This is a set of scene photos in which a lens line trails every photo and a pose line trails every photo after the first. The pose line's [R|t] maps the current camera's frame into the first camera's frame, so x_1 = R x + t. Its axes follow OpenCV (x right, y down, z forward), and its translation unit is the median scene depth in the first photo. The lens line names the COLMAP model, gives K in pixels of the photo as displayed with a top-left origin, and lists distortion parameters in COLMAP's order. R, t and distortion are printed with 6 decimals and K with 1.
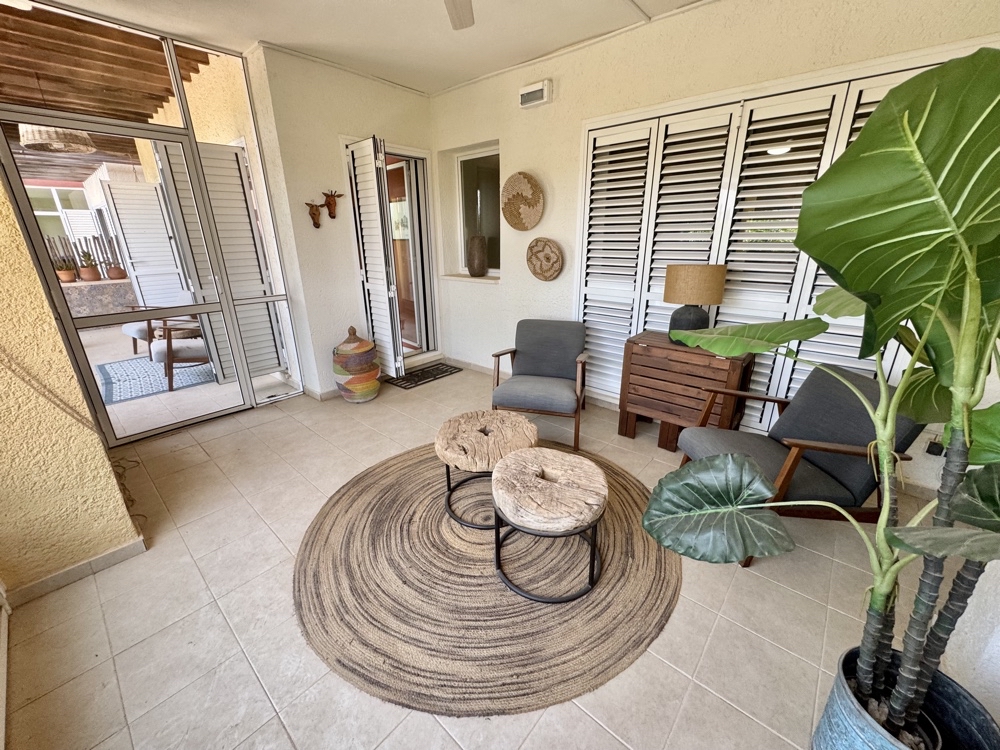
lens RADIAL K [[399.5, 0, 502.0], [0, 399.5, 375.6], [0, 0, 1]] dist [-0.004393, 0.000792]
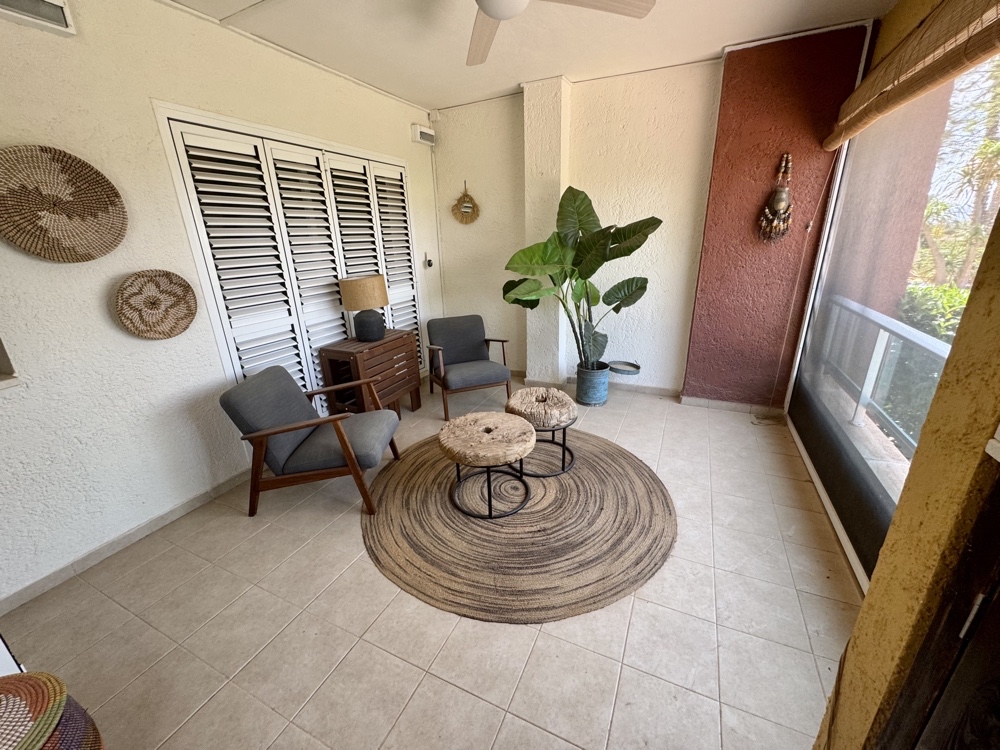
lens RADIAL K [[399.5, 0, 497.9], [0, 399.5, 373.9], [0, 0, 1]] dist [-0.004393, 0.000792]
pose [[-0.271150, -0.295344, 0.916105, -1.061524], [0.351283, 0.855749, 0.379859, -0.422315], [-0.896146, 0.424811, -0.128287, 1.110333]]
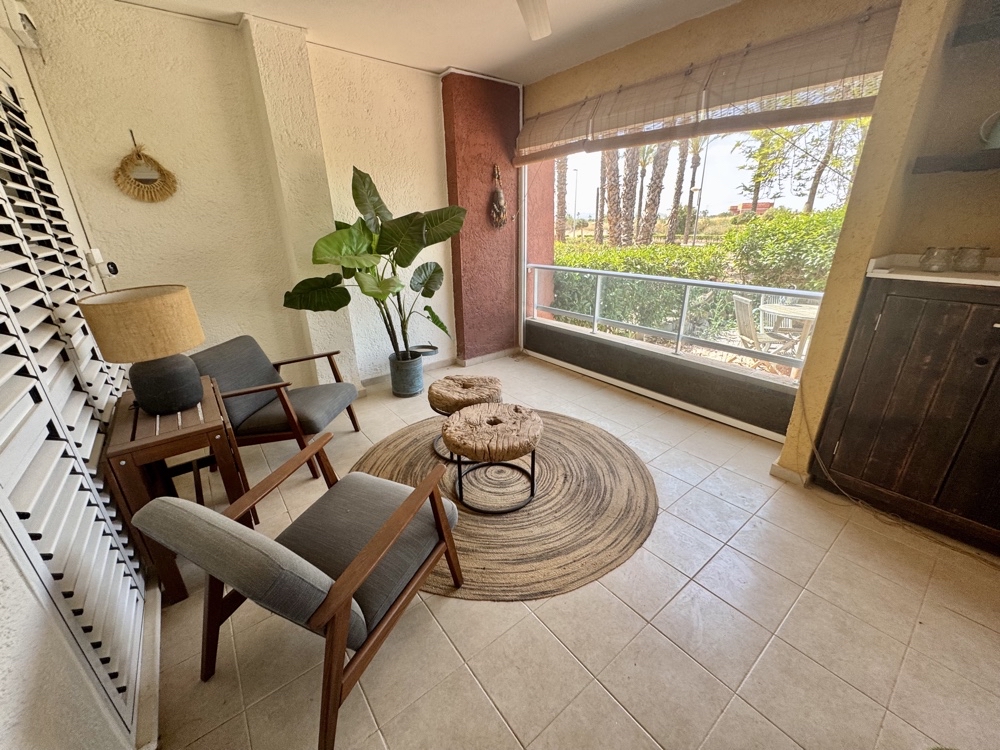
lens RADIAL K [[399.5, 0, 500.2], [0, 399.5, 374.3], [0, 0, 1]] dist [-0.004393, 0.000792]
pose [[-0.980906, -0.042156, 0.189858, -0.262266], [0.090850, 0.763839, 0.638980, -0.655096], [-0.171958, 0.644028, -0.745425, 1.789910]]
